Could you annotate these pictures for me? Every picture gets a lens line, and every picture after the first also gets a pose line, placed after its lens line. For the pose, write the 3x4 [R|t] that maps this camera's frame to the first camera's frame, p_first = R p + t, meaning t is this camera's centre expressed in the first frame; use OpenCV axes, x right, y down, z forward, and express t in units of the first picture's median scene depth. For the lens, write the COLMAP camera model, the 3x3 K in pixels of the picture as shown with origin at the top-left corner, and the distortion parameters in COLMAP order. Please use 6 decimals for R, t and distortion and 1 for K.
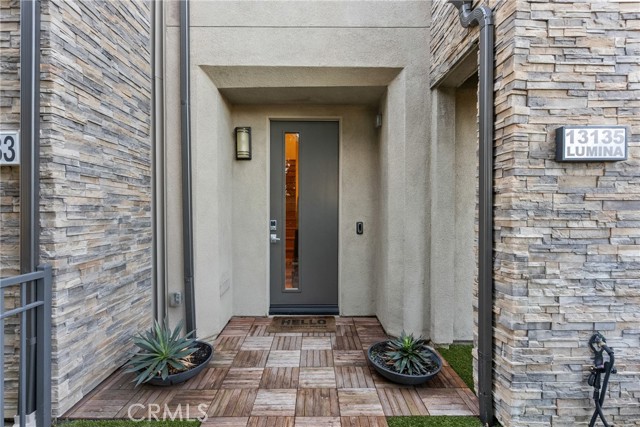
lens RADIAL K [[295.9, 0, 316.1], [0, 295.9, 212.9], [0, 0, 1]] dist [-0.000731, -0.000023]
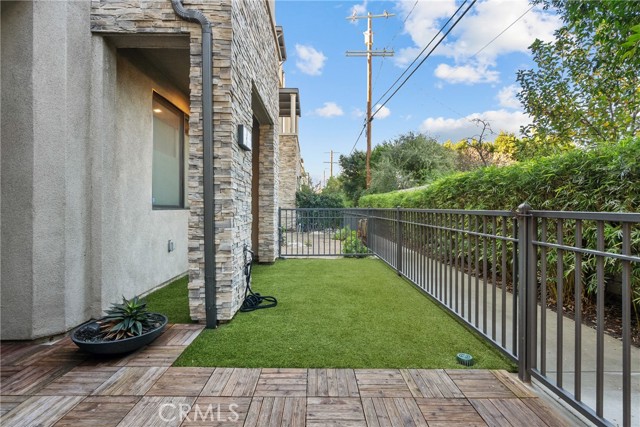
lens RADIAL K [[295.9, 0, 316.1], [0, 295.9, 212.9], [0, 0, 1]] dist [-0.000731, -0.000023]
pose [[-0.031265, 0.001792, 0.999510, -0.773433], [0.013671, 0.999906, -0.001365, 0.194522], [-0.999418, 0.013622, -0.031287, 0.557745]]
